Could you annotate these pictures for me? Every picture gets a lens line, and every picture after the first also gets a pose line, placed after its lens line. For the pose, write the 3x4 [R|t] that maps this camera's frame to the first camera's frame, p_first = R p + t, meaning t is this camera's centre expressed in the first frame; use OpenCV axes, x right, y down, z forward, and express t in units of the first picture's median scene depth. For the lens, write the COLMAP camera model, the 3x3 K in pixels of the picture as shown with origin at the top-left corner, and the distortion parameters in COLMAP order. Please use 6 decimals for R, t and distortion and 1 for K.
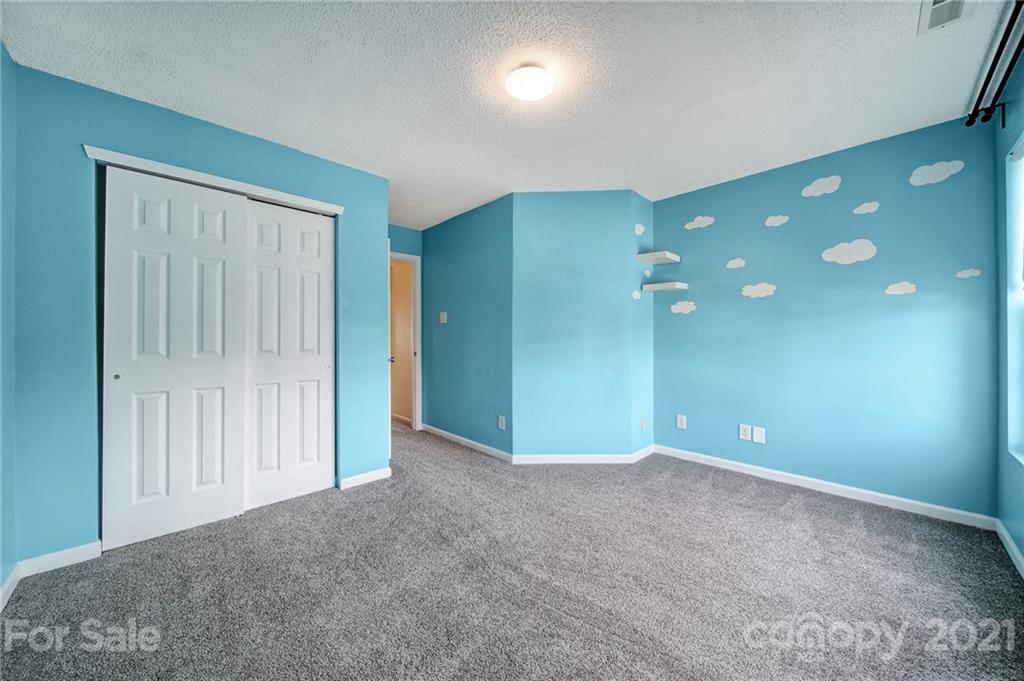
lens RADIAL K [[361.0, 0, 510.5], [0, 361.0, 338.4], [0, 0, 1]] dist [-0.002271, -0.000859]
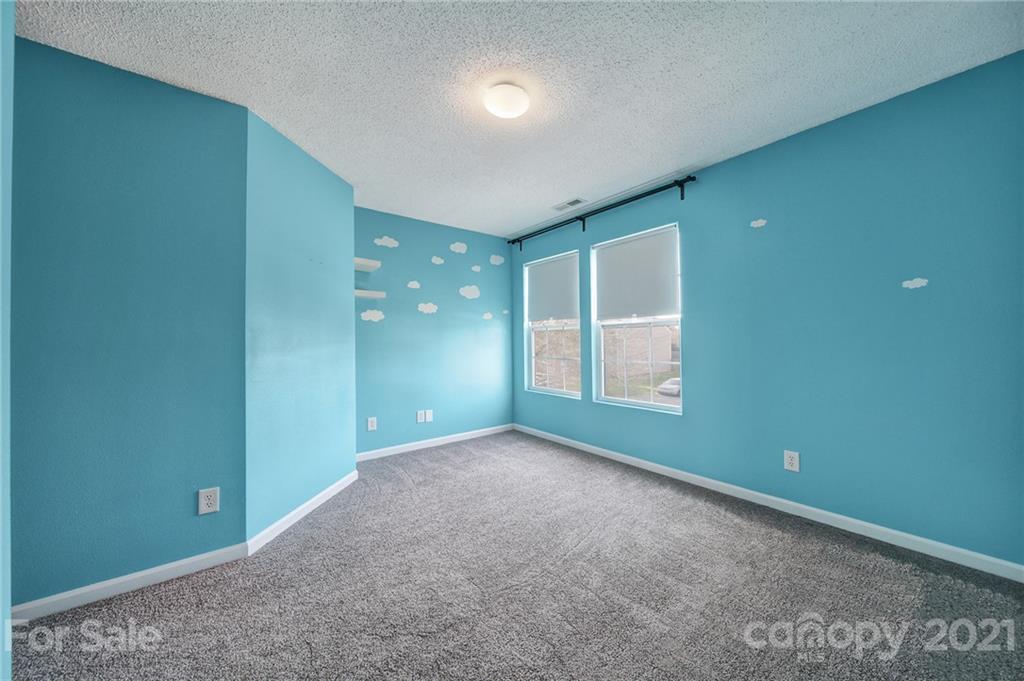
lens RADIAL K [[361.0, 0, 510.7], [0, 361.0, 338.9], [0, 0, 1]] dist [-0.002271, -0.000859]
pose [[0.093332, 0.008479, 0.995599, -0.622585], [0.018301, 0.999780, -0.010230, 0.001309], [-0.995467, 0.019176, 0.093156, 0.568455]]
